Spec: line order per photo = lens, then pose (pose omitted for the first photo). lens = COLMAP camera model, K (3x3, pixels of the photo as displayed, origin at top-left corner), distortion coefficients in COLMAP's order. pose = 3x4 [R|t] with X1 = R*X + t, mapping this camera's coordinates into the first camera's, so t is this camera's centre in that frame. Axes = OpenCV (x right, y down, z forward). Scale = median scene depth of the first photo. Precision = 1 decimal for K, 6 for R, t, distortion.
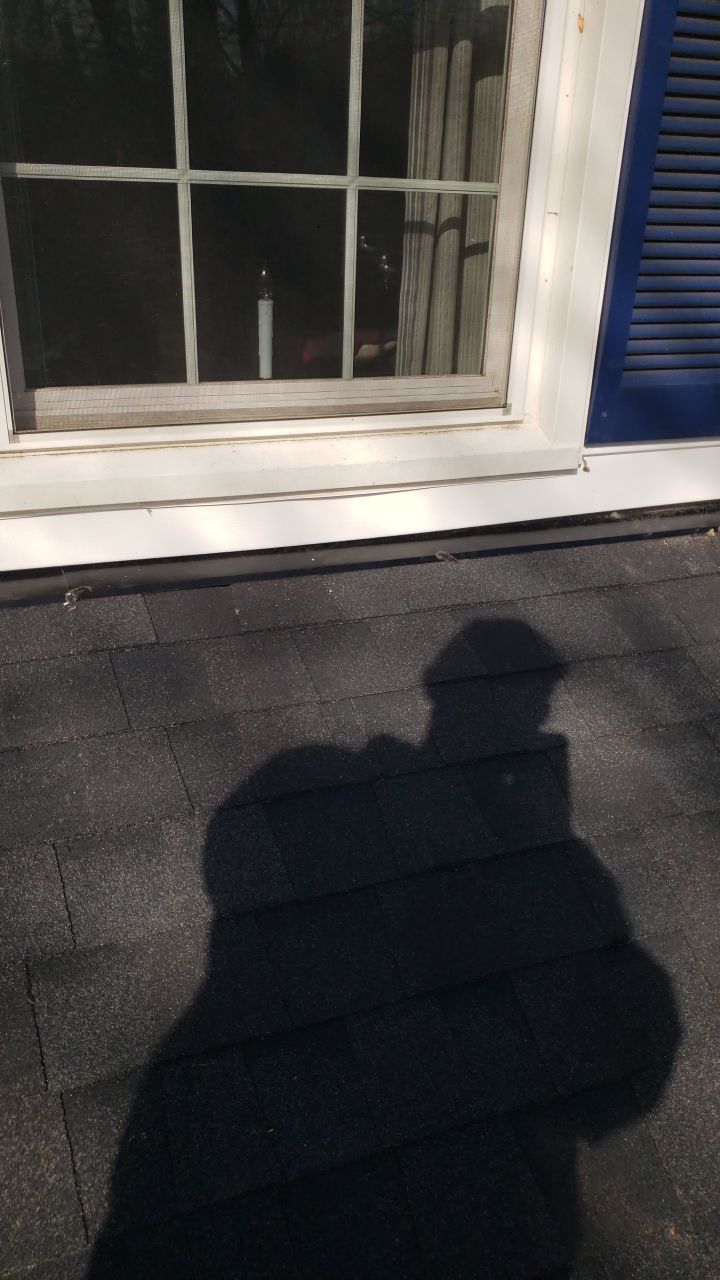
lens RADIAL K [[1093.5, 0, 360.0], [0, 1093.5, 640.0], [0, 0, 1]] dist [0.099978, -0.000377]
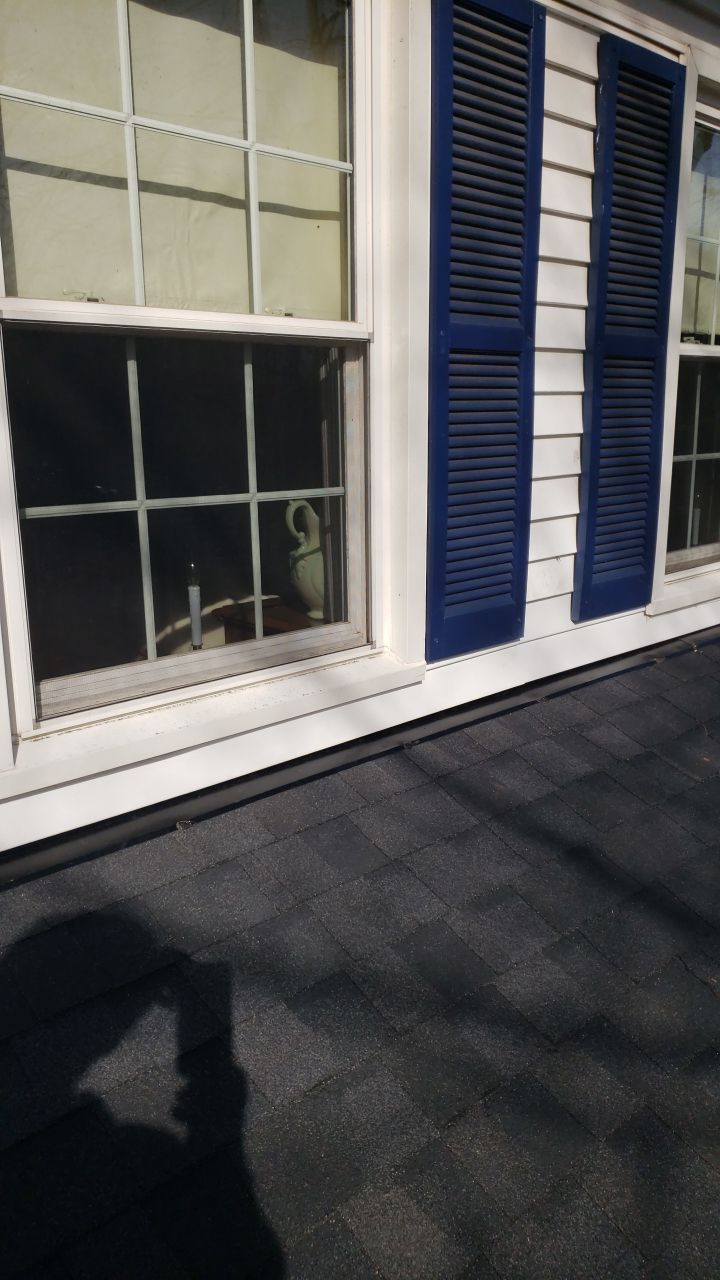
lens RADIAL K [[1093.5, 0, 360.0], [0, 1093.5, 640.0], [0, 0, 1]] dist [0.099978, -0.000377]
pose [[0.906551, -0.152784, 0.393475, -0.388806], [0.249209, 0.946113, -0.206797, 0.049834], [-0.340676, 0.285529, 0.895775, -0.155632]]
